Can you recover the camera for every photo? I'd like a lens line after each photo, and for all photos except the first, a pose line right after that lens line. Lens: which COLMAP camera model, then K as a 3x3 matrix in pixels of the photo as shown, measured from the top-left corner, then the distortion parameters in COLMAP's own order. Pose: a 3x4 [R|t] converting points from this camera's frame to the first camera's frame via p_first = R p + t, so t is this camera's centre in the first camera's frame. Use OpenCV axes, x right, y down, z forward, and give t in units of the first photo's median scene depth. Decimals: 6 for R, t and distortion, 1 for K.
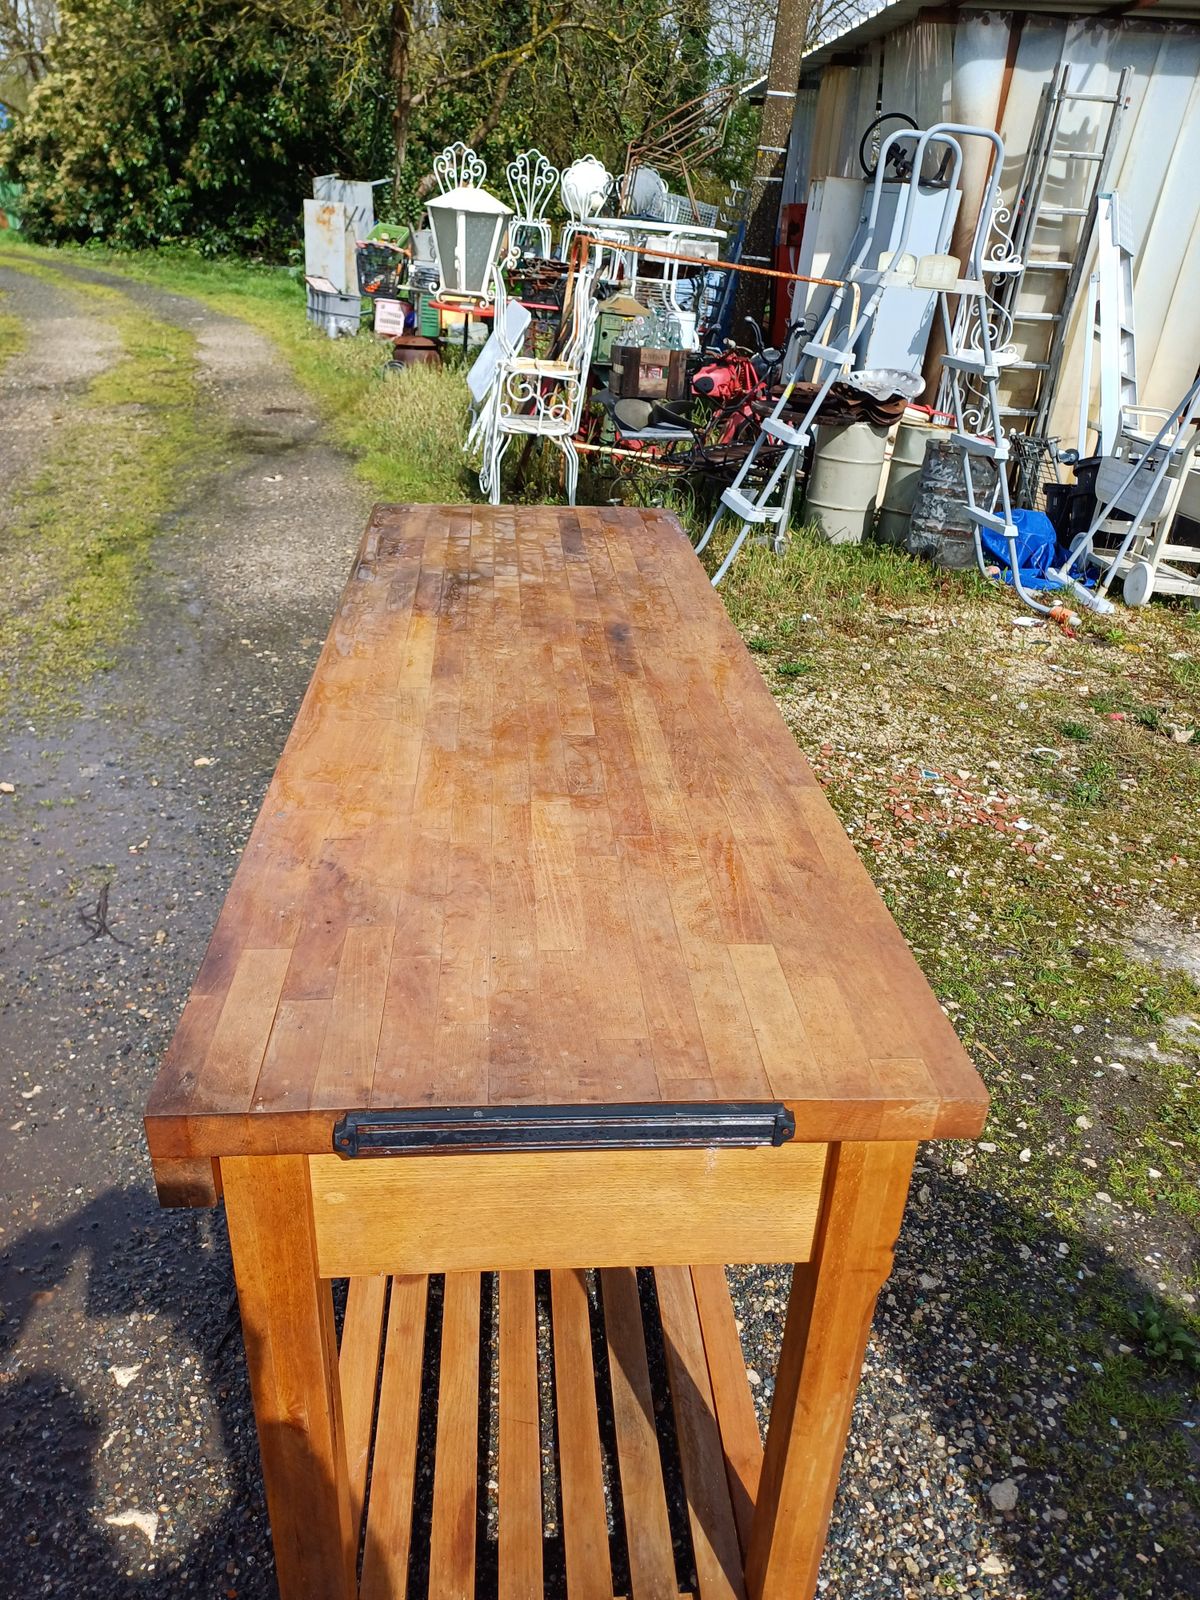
lens RADIAL K [[1173.5, 0, 590.3], [0, 1173.5, 812.6], [0, 0, 1]] dist [0.057787, -0.046438]
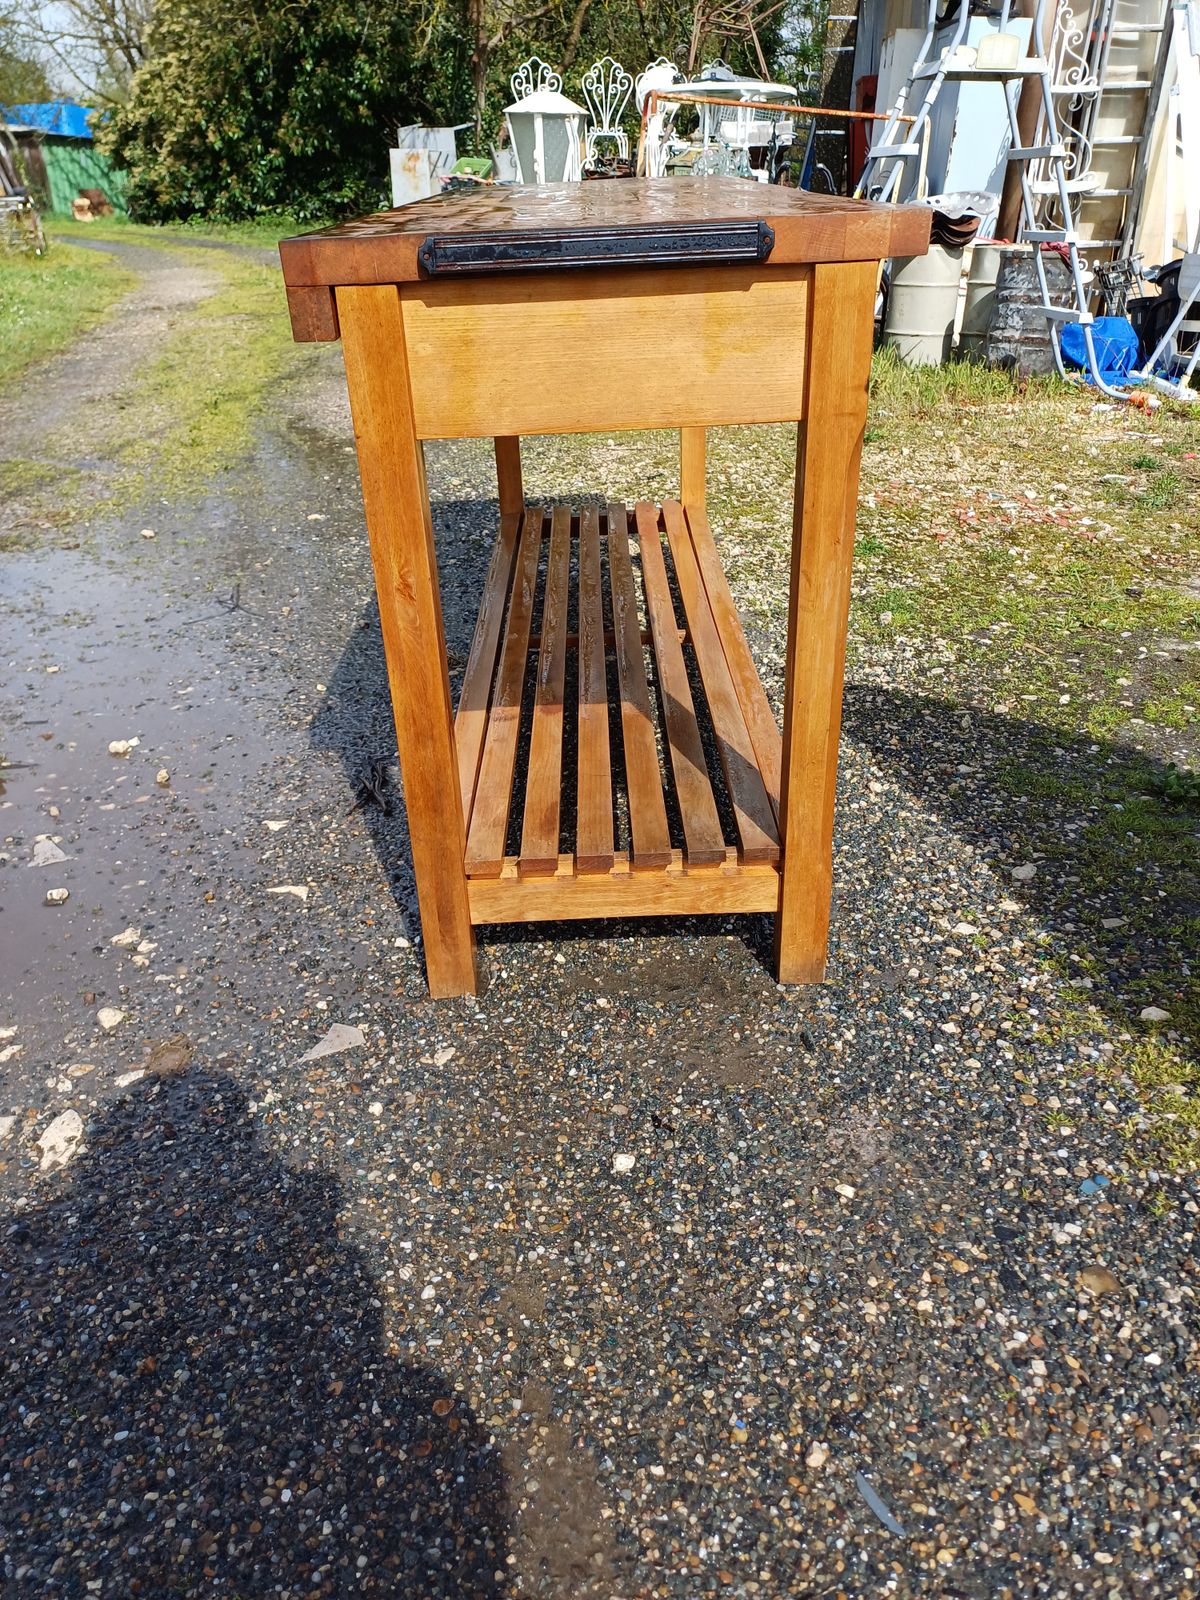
lens RADIAL K [[1173.5, 0, 586.1], [0, 1173.5, 795.2], [0, 0, 1]] dist [0.057787, -0.046438]
pose [[0.994724, -0.039801, -0.094551, 0.010293], [0.040562, 0.999158, 0.006139, 0.125468], [0.094227, -0.009942, 0.995501, -0.044475]]
